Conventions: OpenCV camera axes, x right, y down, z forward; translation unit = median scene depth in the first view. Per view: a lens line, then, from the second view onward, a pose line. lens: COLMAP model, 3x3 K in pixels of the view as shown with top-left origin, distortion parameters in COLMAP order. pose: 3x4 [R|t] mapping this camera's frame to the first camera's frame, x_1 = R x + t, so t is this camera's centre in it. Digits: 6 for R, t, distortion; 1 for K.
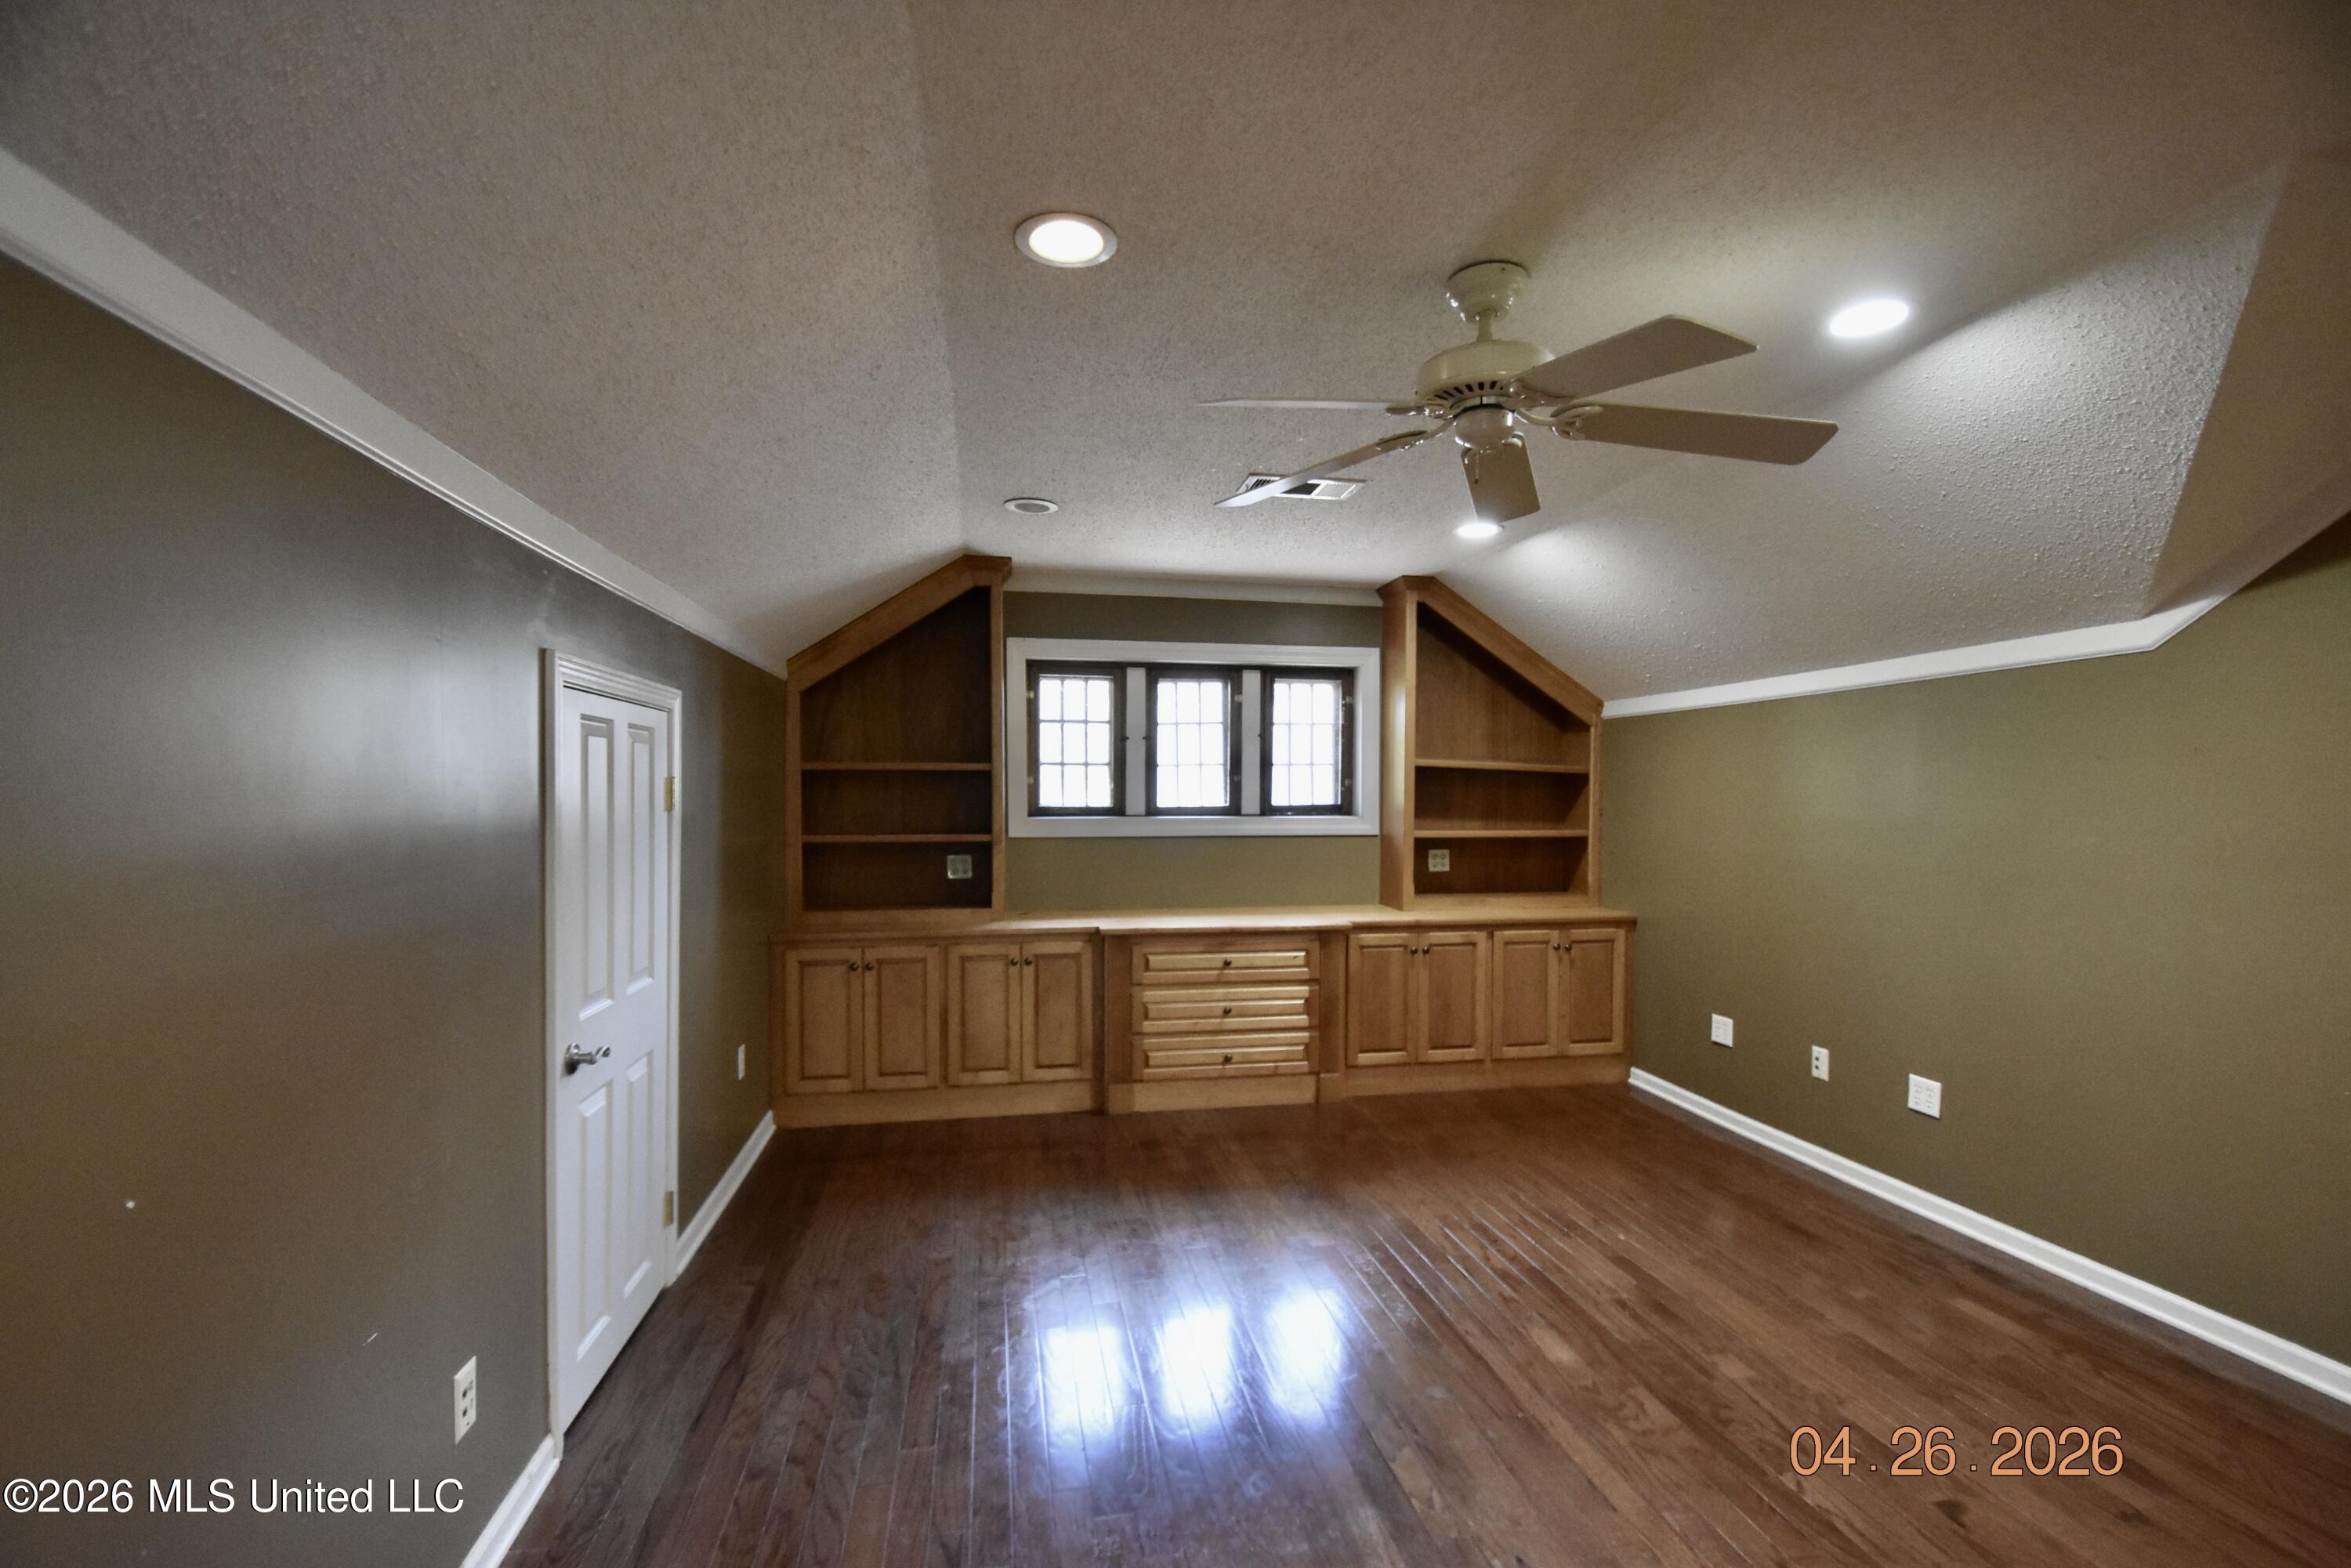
lens RADIAL K [[1045.2, 0, 1174.1], [0, 1045.2, 804.1], [0, 0, 1]] dist [0.018647, -0.001080]
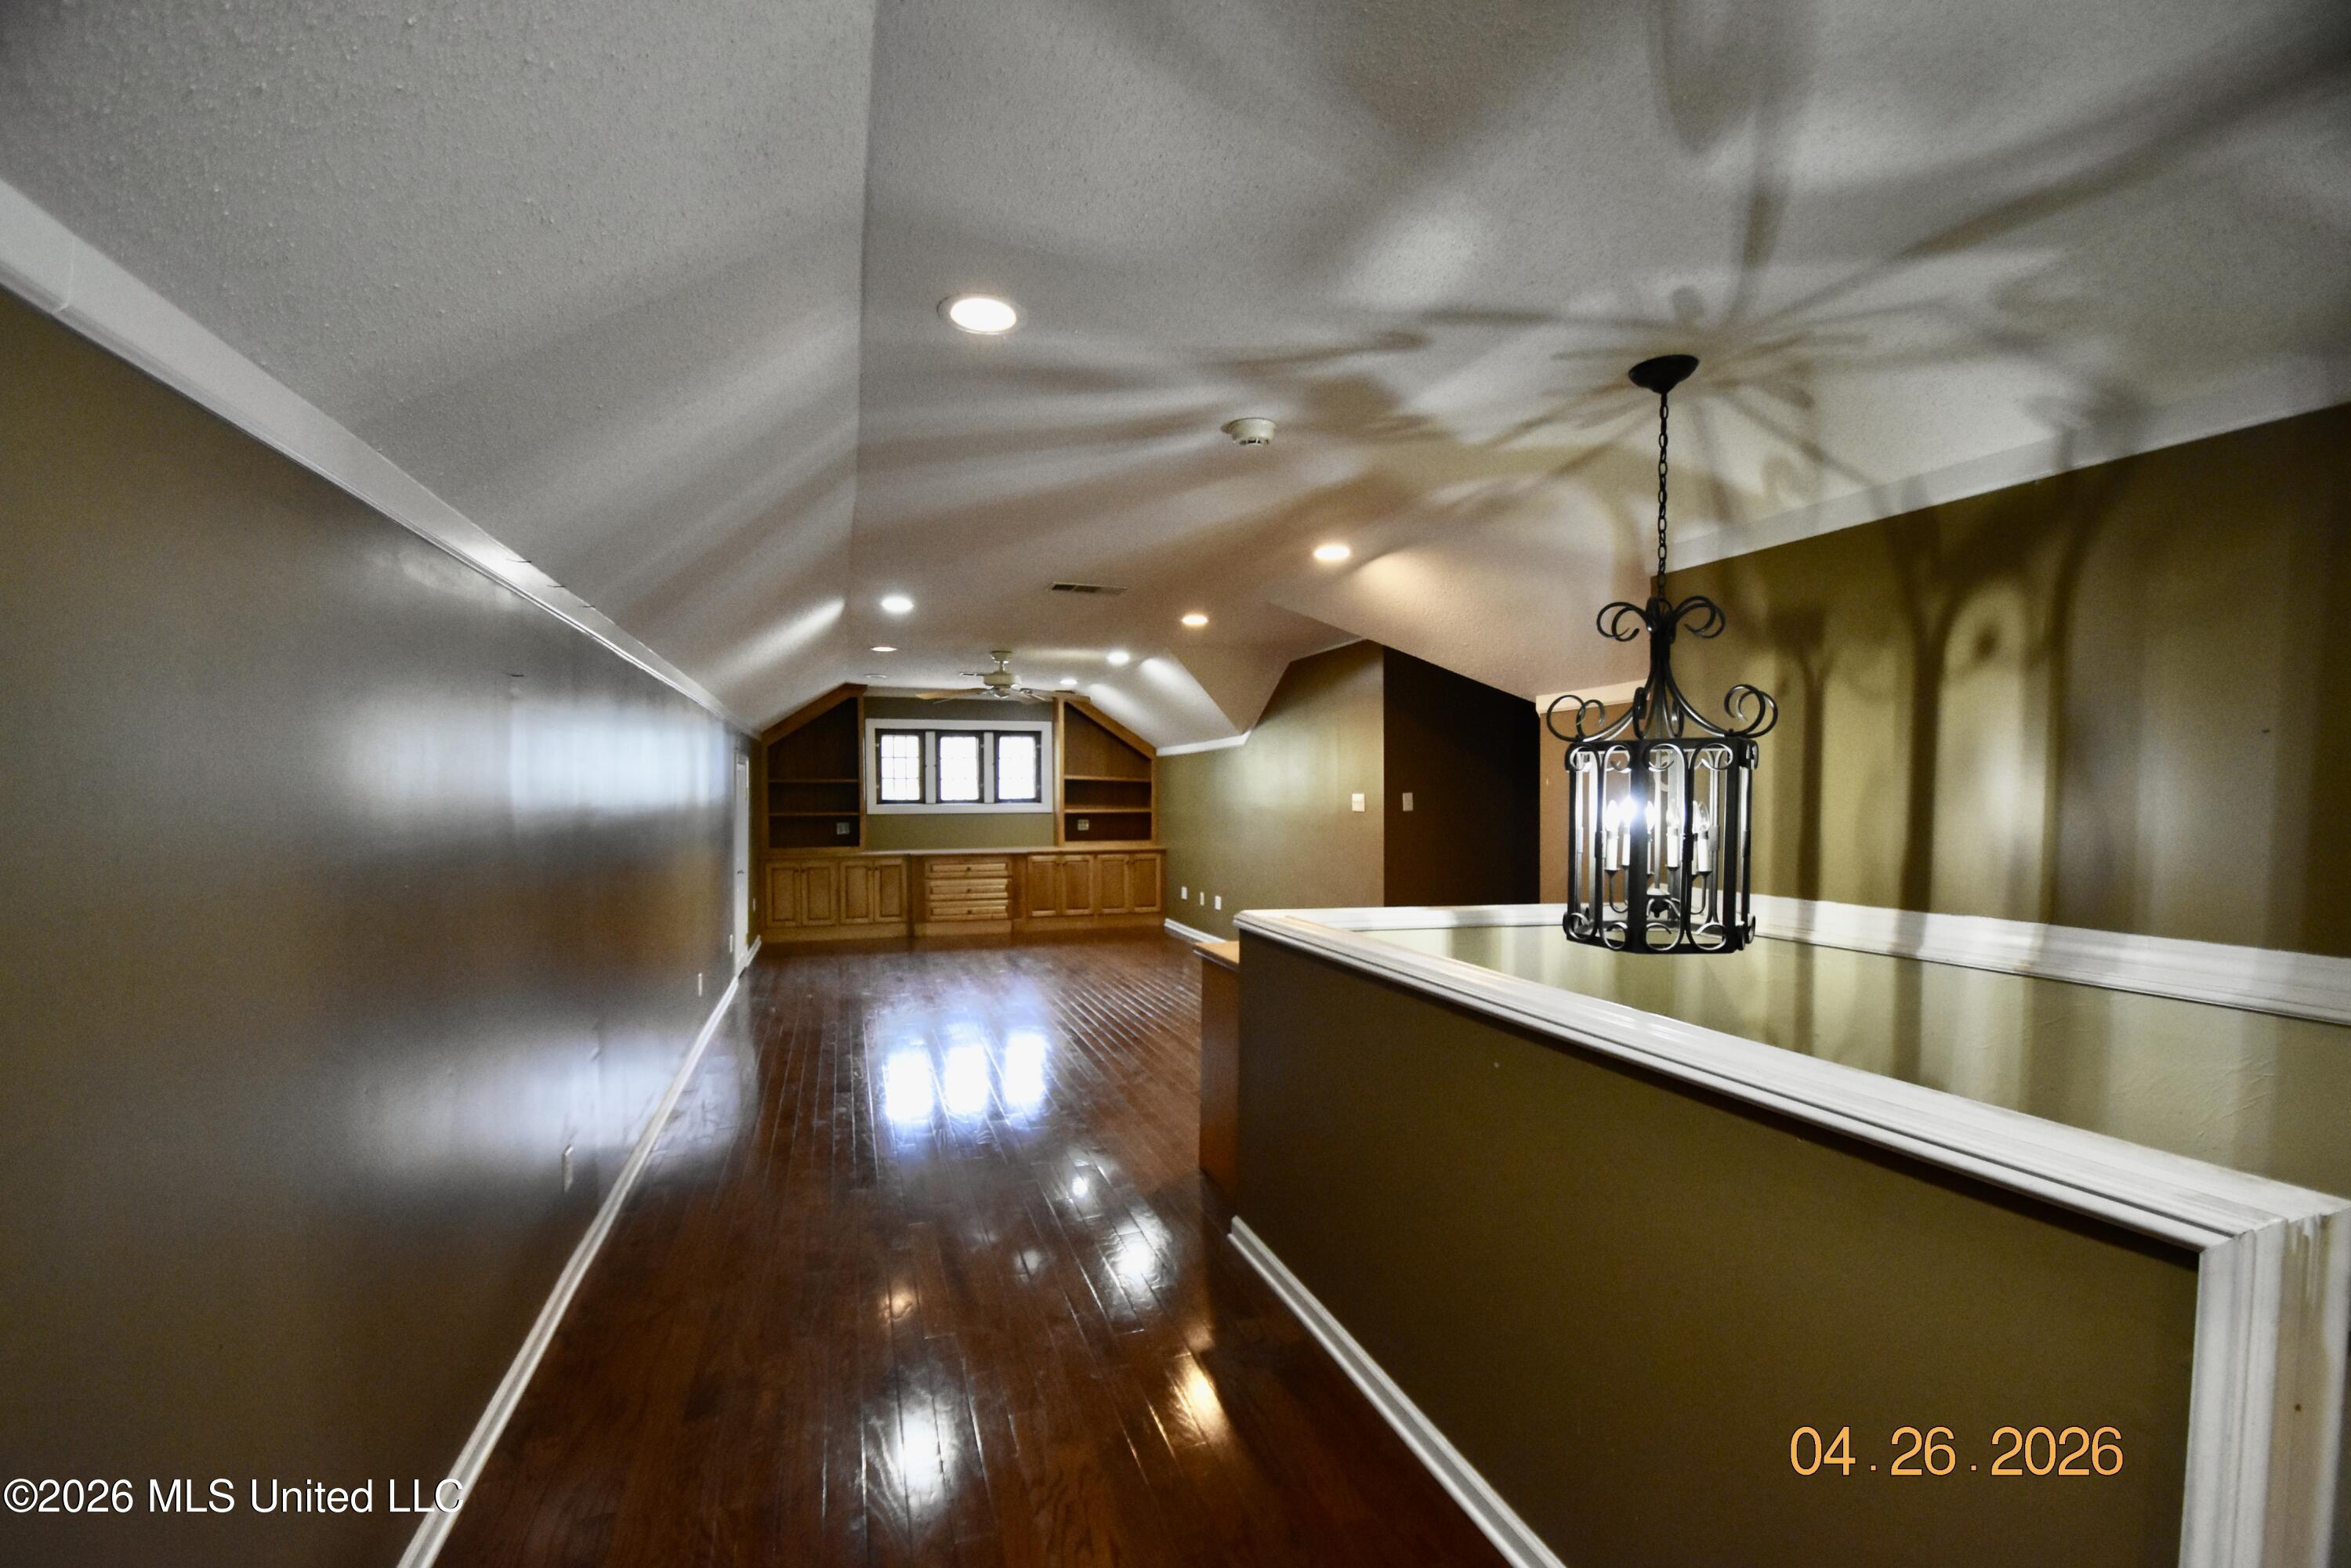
lens RADIAL K [[1045.2, 0, 1177.5], [0, 1045.2, 818.0], [0, 0, 1]] dist [0.018647, -0.001080]
pose [[0.990588, -0.007126, 0.136693, 0.167997], [0.004837, 0.999843, 0.017072, 0.006928], [-0.136793, -0.016250, 0.990466, -1.144777]]
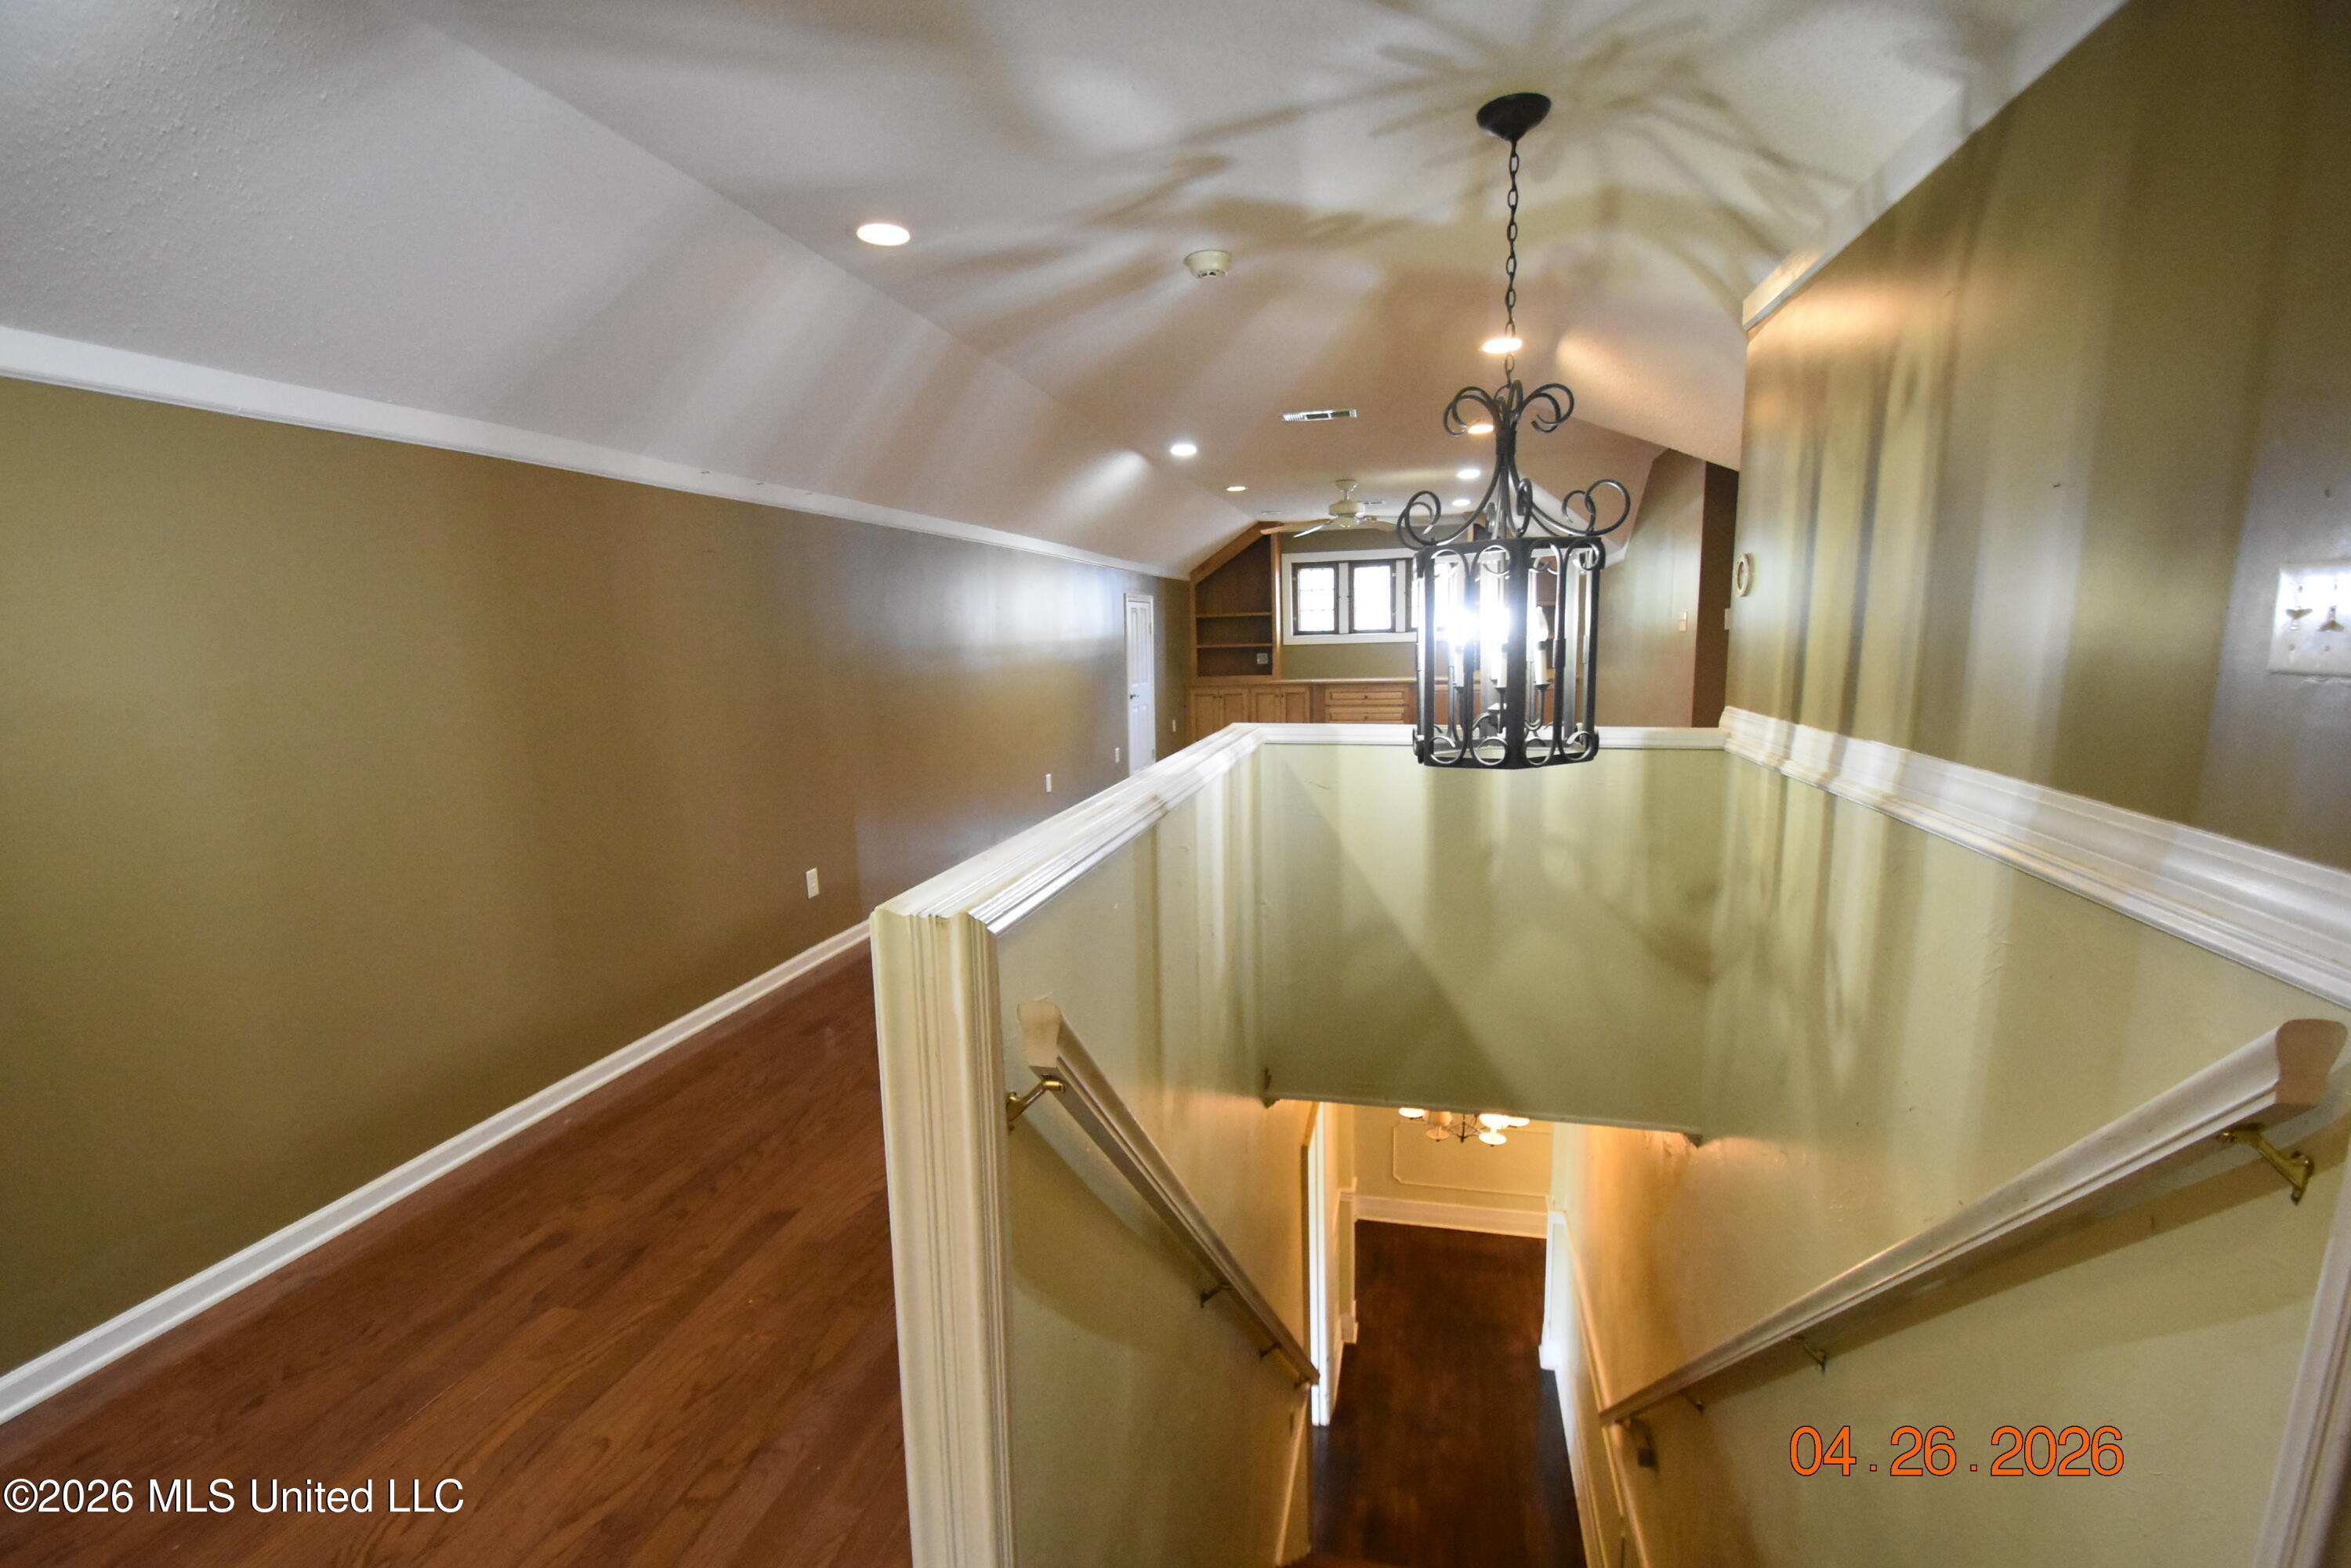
lens RADIAL K [[1045.2, 0, 1163.4], [0, 1045.2, 818.0], [0, 0, 1]] dist [0.018647, -0.001080]
pose [[0.913364, 0.048100, -0.404292, 0.531088], [0.021709, 0.985831, 0.166331, 0.018749], [0.406564, -0.160697, 0.899379, -1.184264]]
